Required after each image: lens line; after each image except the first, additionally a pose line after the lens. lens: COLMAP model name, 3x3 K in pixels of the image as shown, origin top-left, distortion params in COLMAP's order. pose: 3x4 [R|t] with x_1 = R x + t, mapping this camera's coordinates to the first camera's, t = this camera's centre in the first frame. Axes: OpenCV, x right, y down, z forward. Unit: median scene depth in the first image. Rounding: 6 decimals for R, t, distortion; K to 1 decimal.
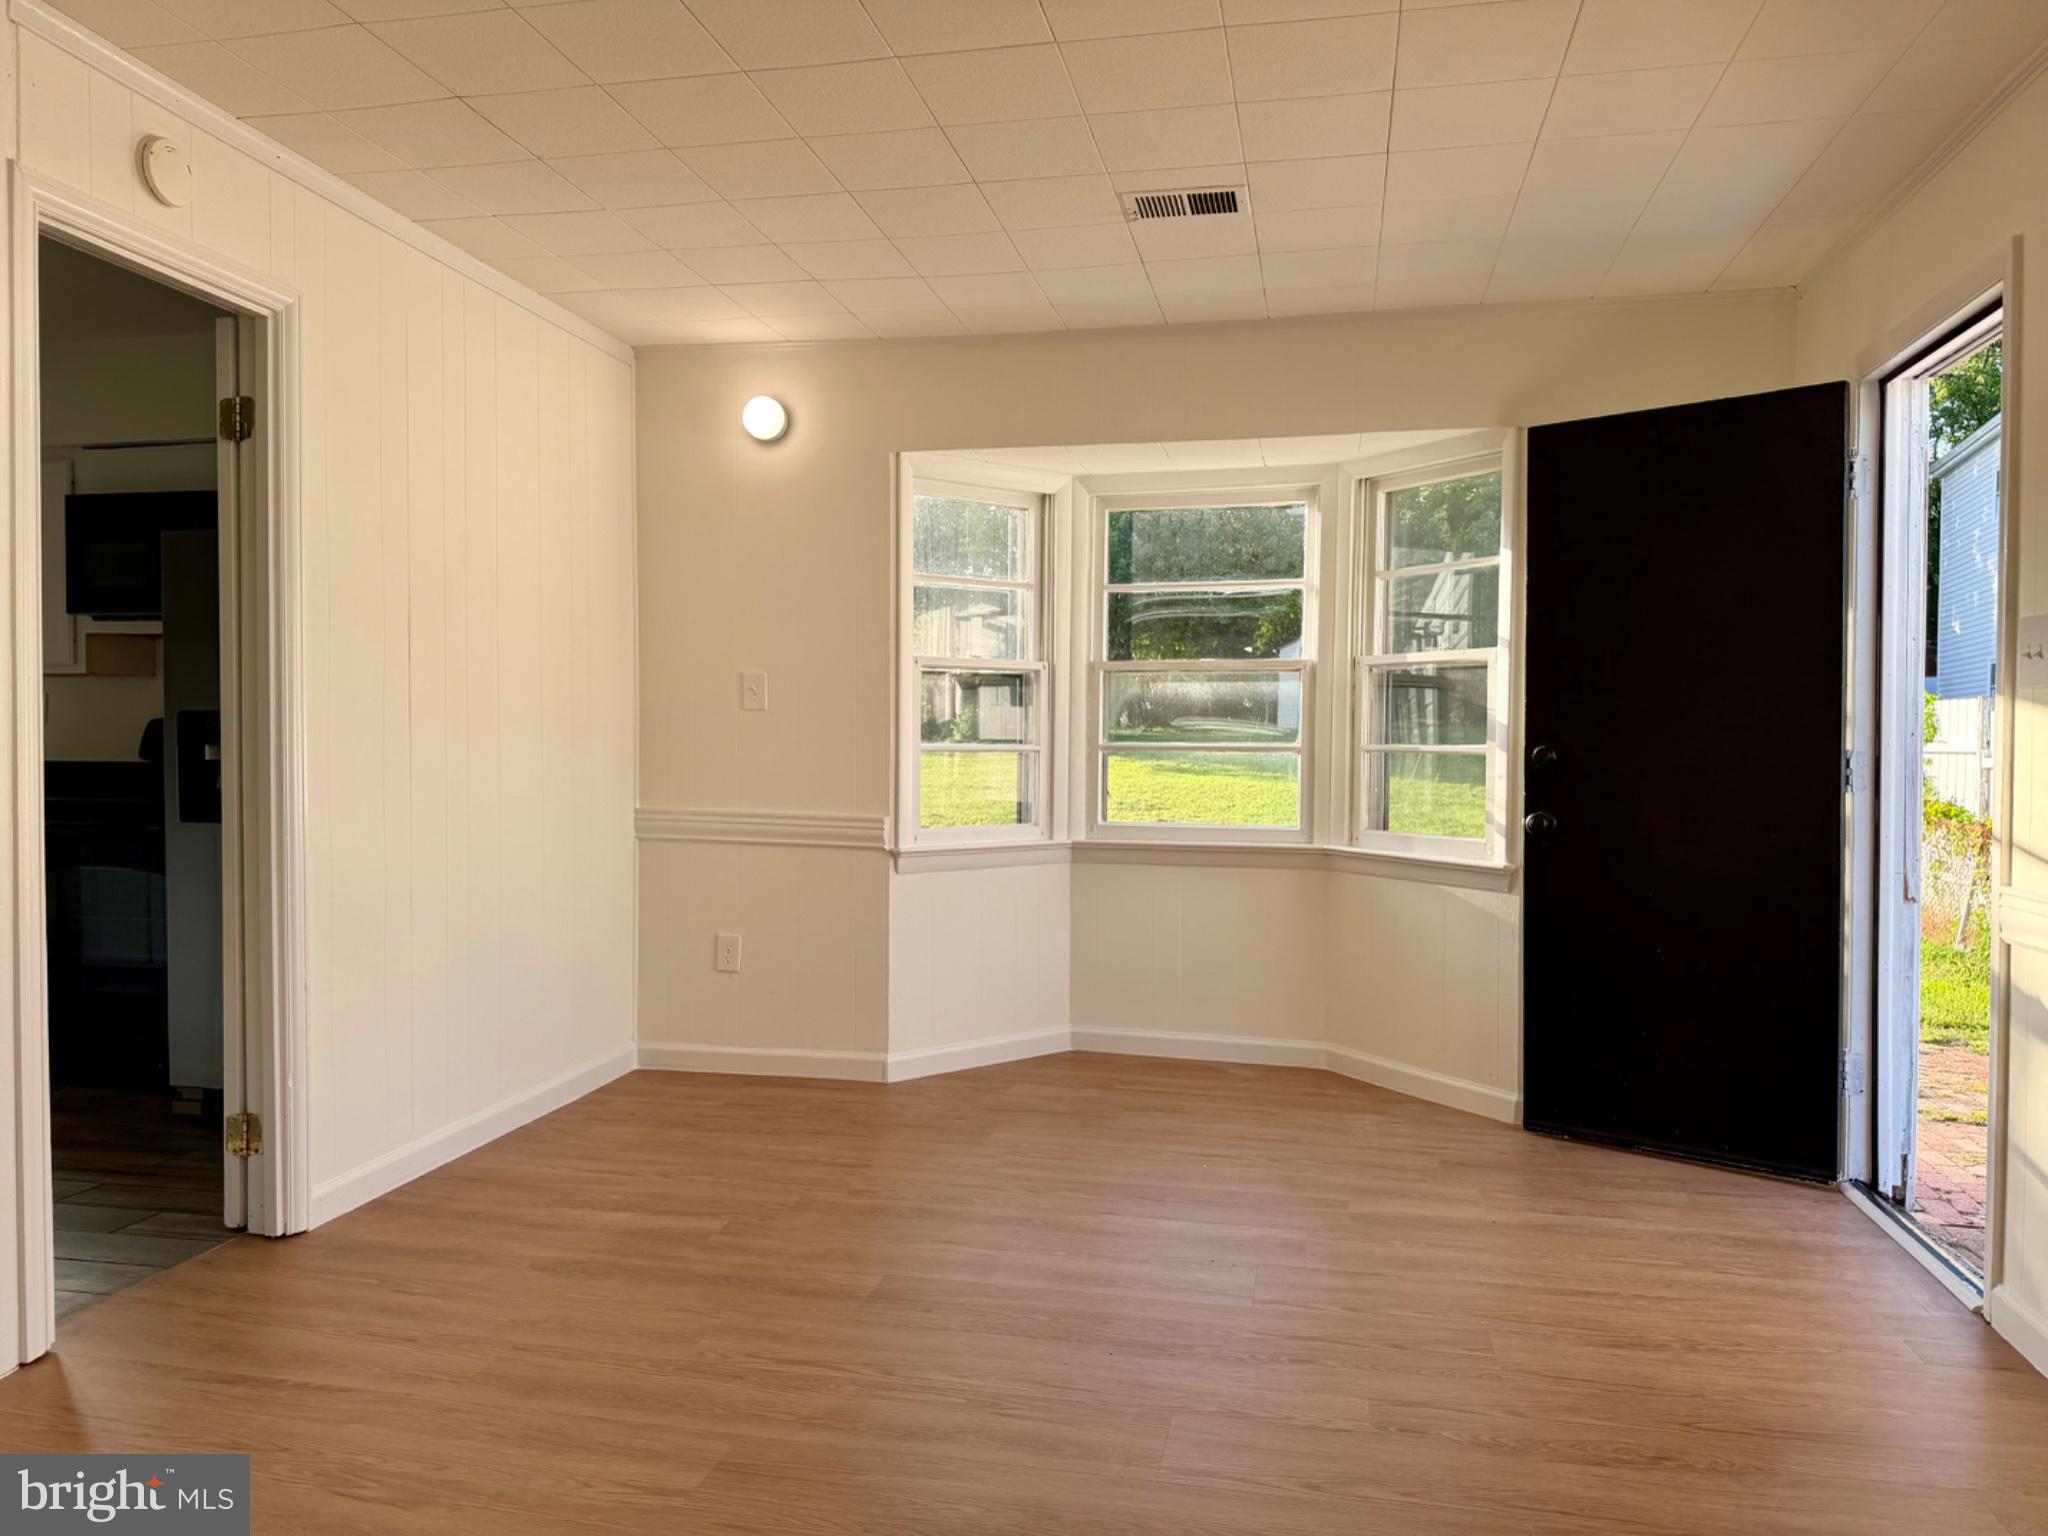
lens RADIAL K [[1428.7, 0, 1023.3], [0, 1428.7, 759.1], [0, 0, 1]] dist [0.077991, -0.050319]
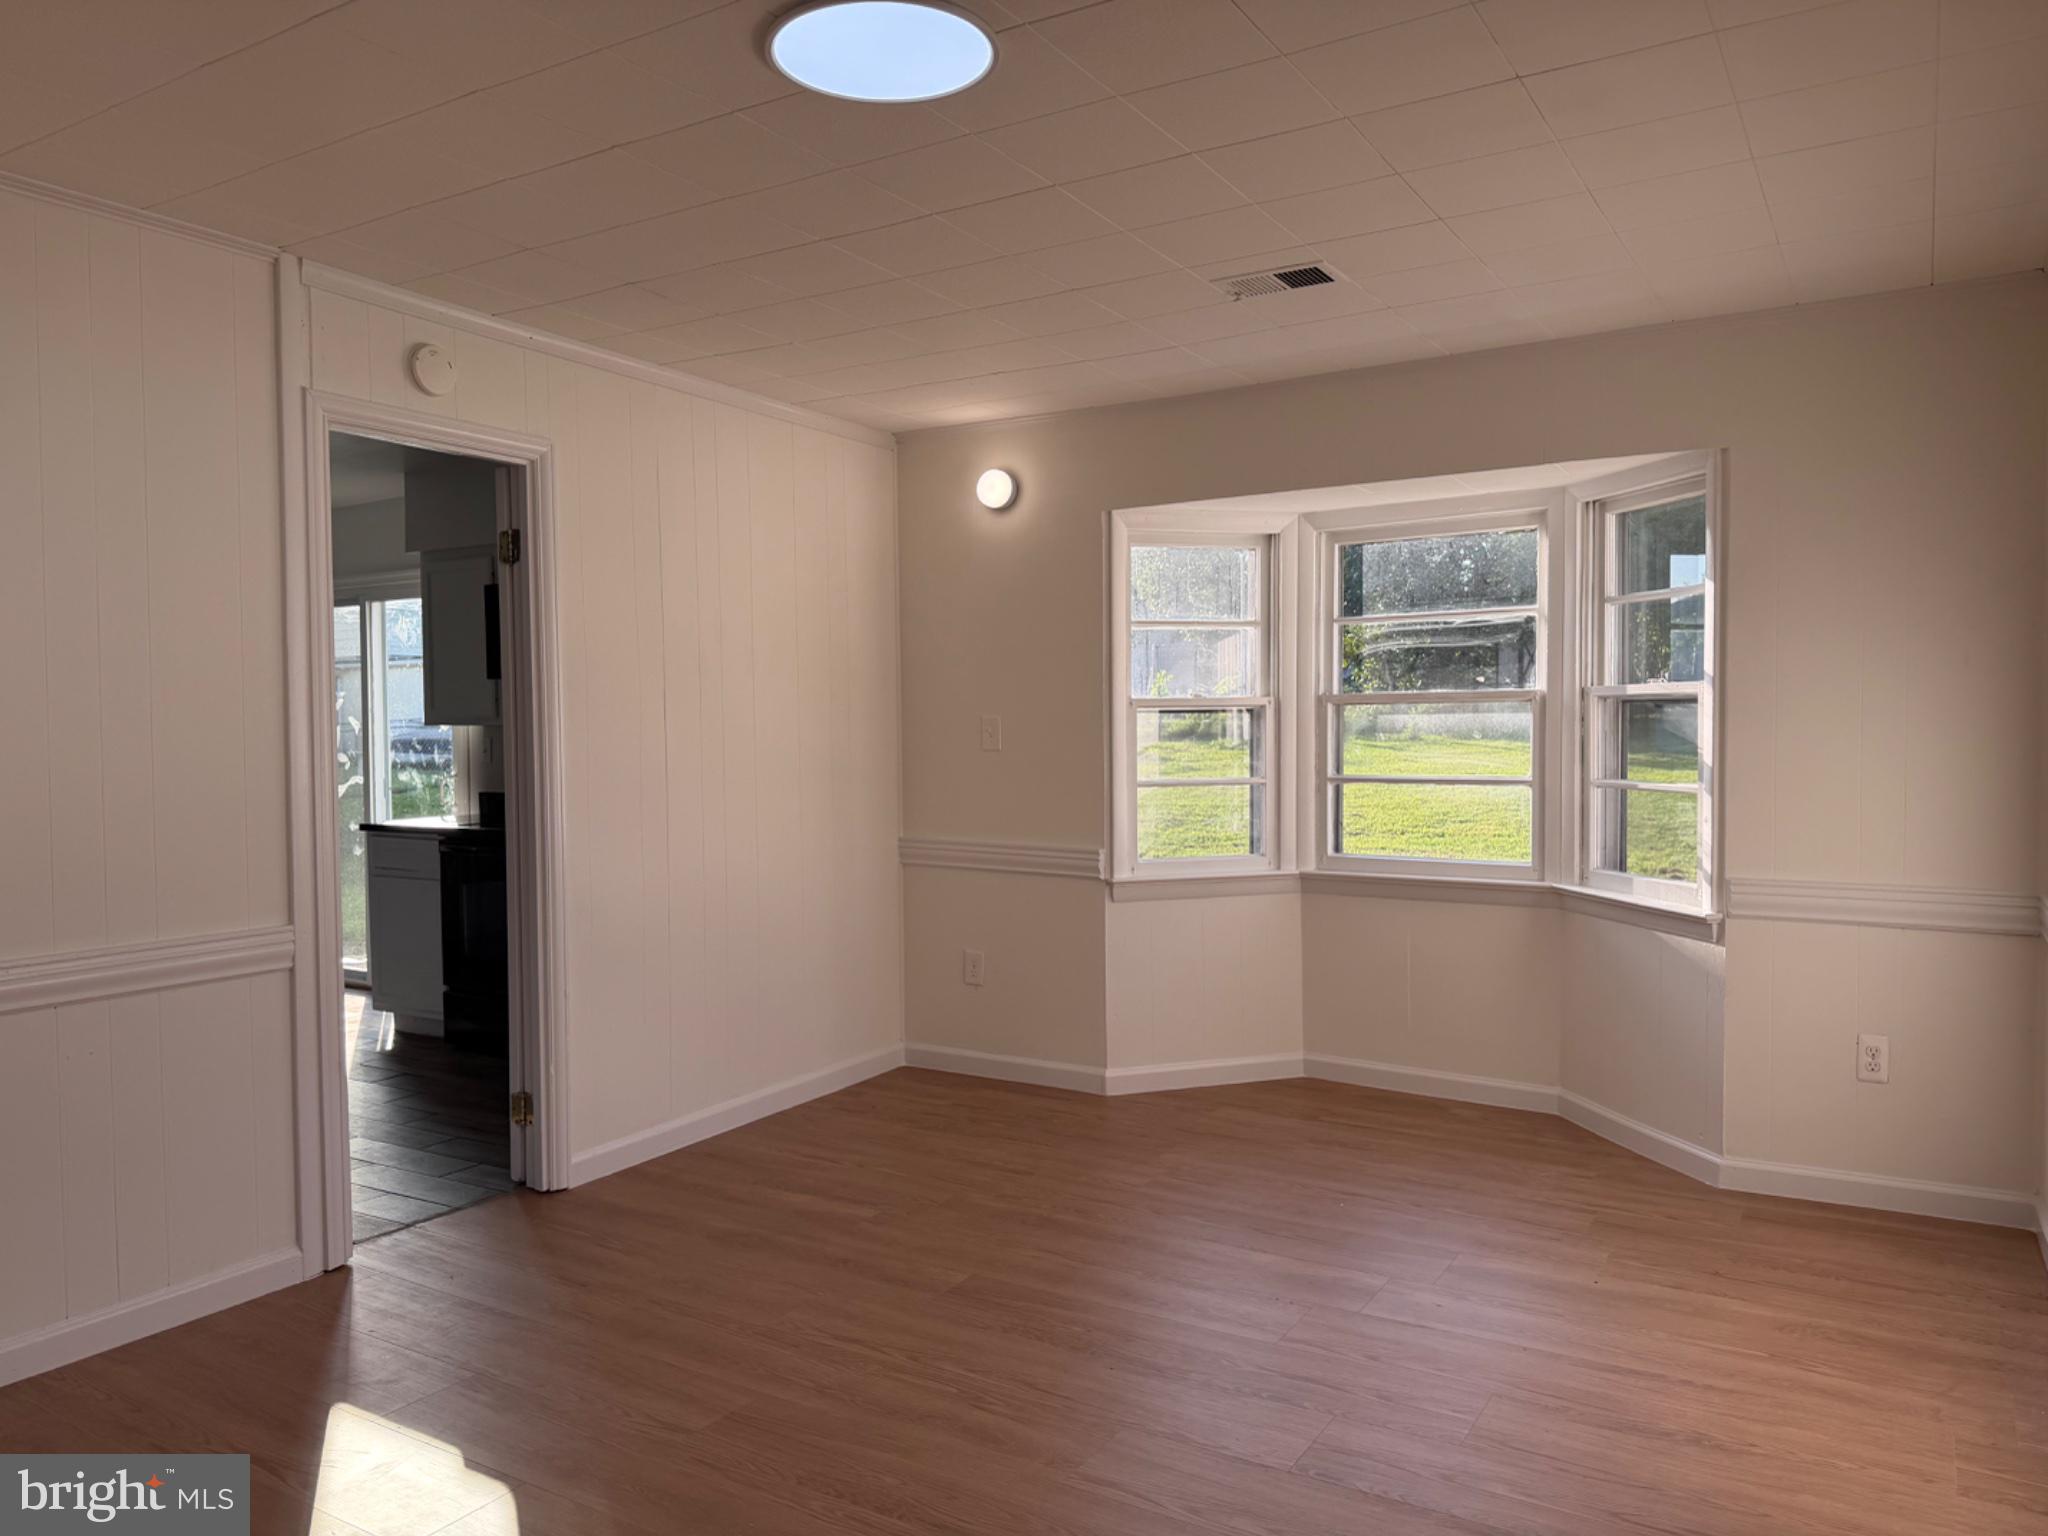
lens RADIAL K [[1426.5, 0, 1024.0], [0, 1426.5, 768.0], [0, 0, 1]] dist [0.172660, -0.224263]
pose [[0.945756, -0.005876, -0.324823, 0.199876], [0.010166, 0.999882, 0.011512, -0.033970], [0.324718, -0.014190, 0.945705, -0.039622]]
